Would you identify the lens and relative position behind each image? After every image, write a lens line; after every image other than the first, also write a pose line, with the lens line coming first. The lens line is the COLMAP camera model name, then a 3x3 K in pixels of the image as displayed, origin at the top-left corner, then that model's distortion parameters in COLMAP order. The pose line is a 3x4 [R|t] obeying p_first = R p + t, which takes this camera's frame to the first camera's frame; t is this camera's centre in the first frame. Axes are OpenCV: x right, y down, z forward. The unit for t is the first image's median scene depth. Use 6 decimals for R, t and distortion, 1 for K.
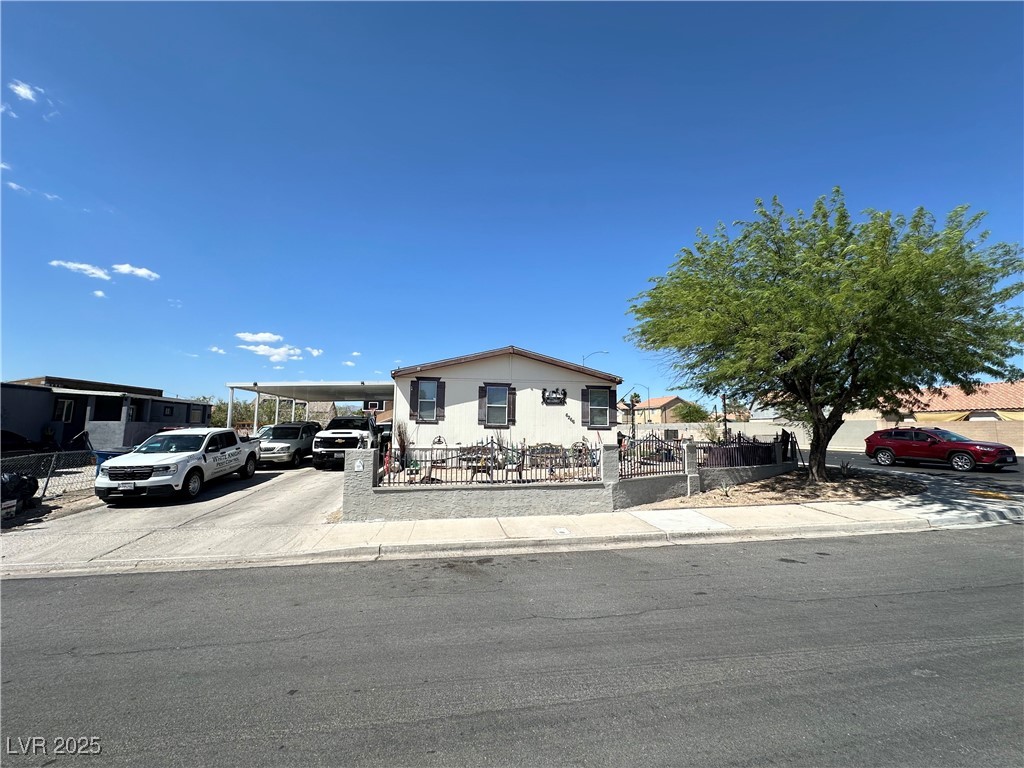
lens RADIAL K [[410.0, 0, 508.1], [0, 410.0, 385.4], [0, 0, 1]] dist [-0.012907, 0.000020]
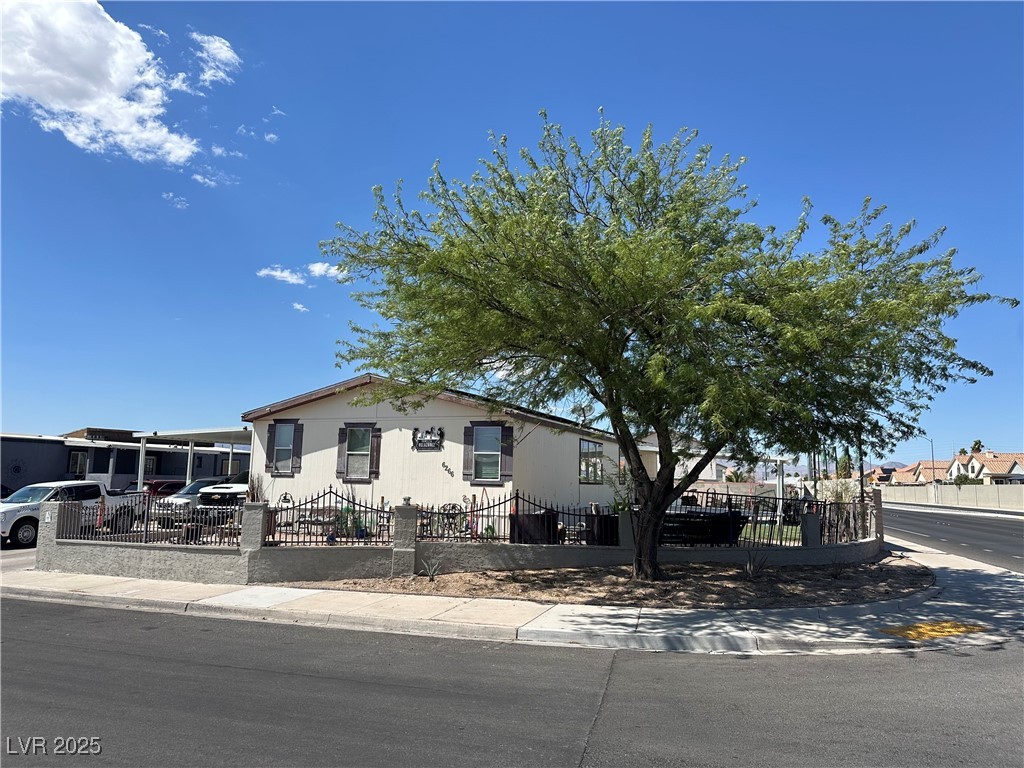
lens RADIAL K [[718.9, 0, 518.2], [0, 718.9, 383.6], [0, 0, 1]] dist [-0.024068, -0.015592]
pose [[0.876097, -0.061715, -0.478169, 0.872742], [0.047780, 0.998005, -0.041266, -0.009239], [0.479762, 0.013306, 0.877298, -0.016868]]
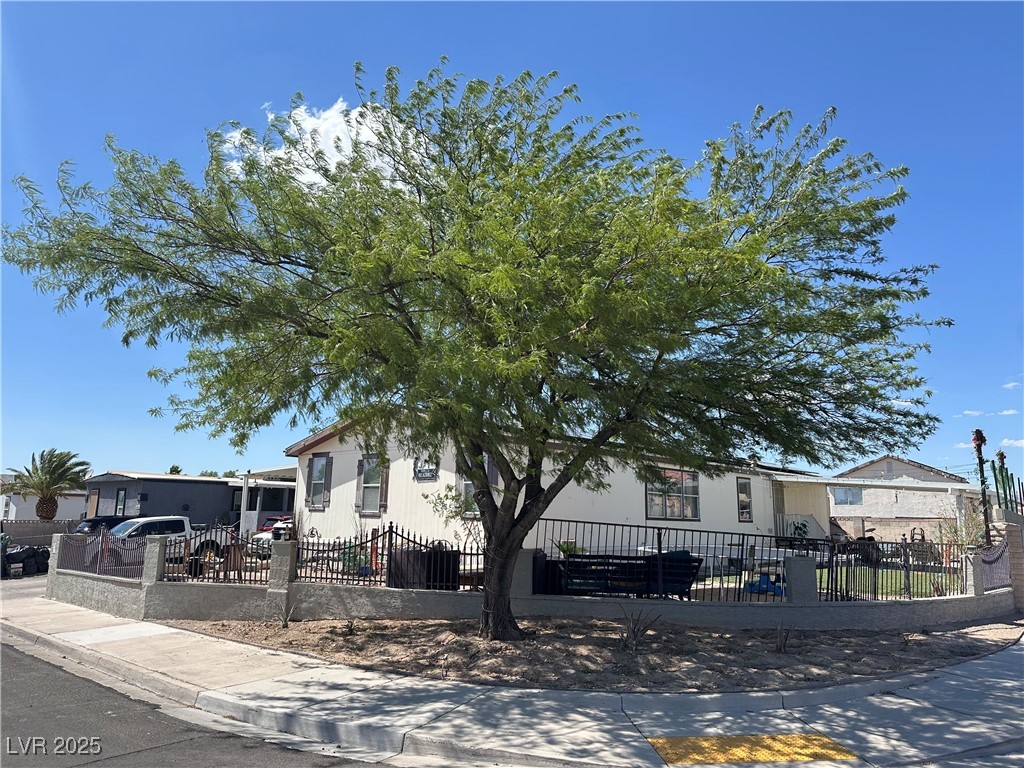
lens RADIAL K [[718.9, 0, 516.7], [0, 718.9, 383.9], [0, 0, 1]] dist [-0.024068, -0.015592]
pose [[0.639239, -0.140041, -0.756149, 1.108678], [0.078860, 0.990033, -0.116690, 0.040559], [0.764954, 0.014963, 0.643911, 0.388753]]
